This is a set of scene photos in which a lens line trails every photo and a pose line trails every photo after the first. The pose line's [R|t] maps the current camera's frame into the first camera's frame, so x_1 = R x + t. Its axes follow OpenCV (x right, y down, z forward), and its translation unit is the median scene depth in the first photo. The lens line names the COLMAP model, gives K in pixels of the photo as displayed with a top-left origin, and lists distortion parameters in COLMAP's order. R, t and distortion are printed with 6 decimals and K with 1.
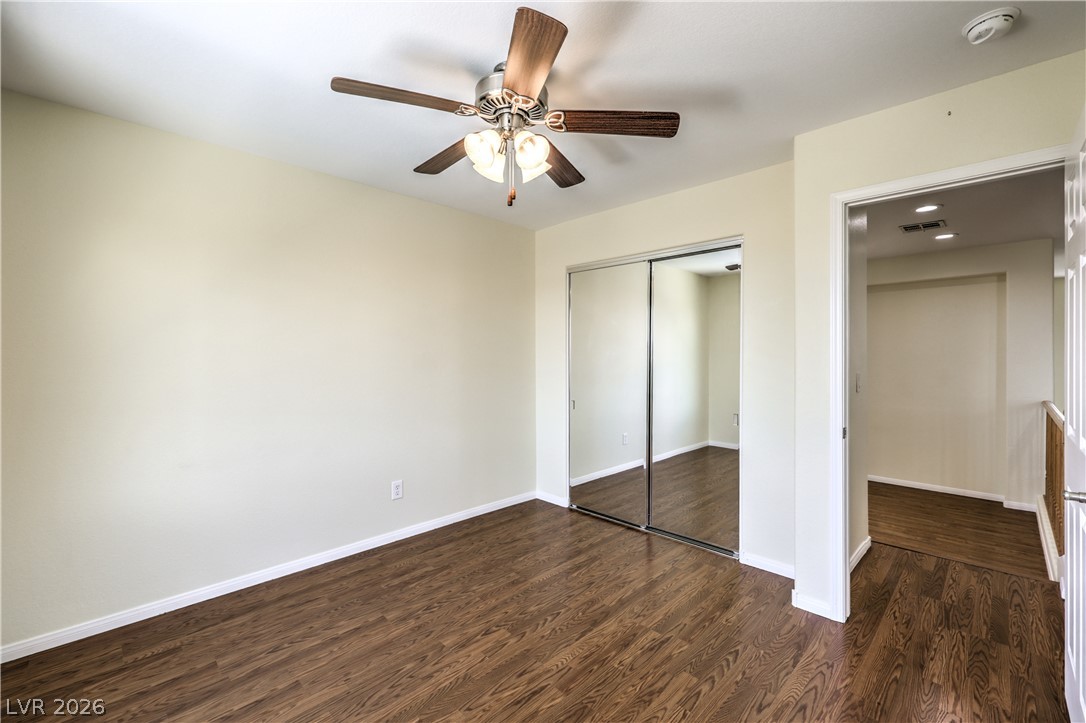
lens RADIAL K [[444.1, 0, 550.6], [0, 444.1, 363.0], [0, 0, 1]] dist [0.001246, -0.000227]
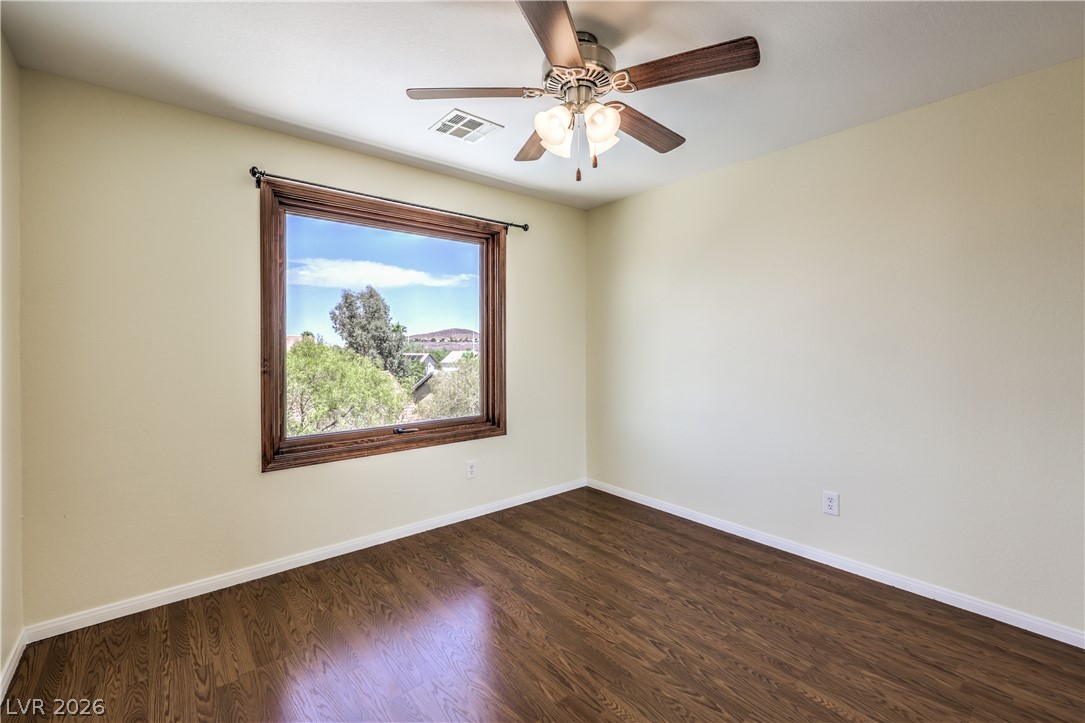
lens RADIAL K [[443.7, 0, 550.1], [0, 443.7, 363.0], [0, 0, 1]] dist [0.001246, -0.000227]
pose [[-0.051424, 0.044843, -0.997670, 0.663923], [-0.018125, 0.998785, 0.045827, 0.004837], [0.998512, 0.020440, -0.050549, 0.740517]]
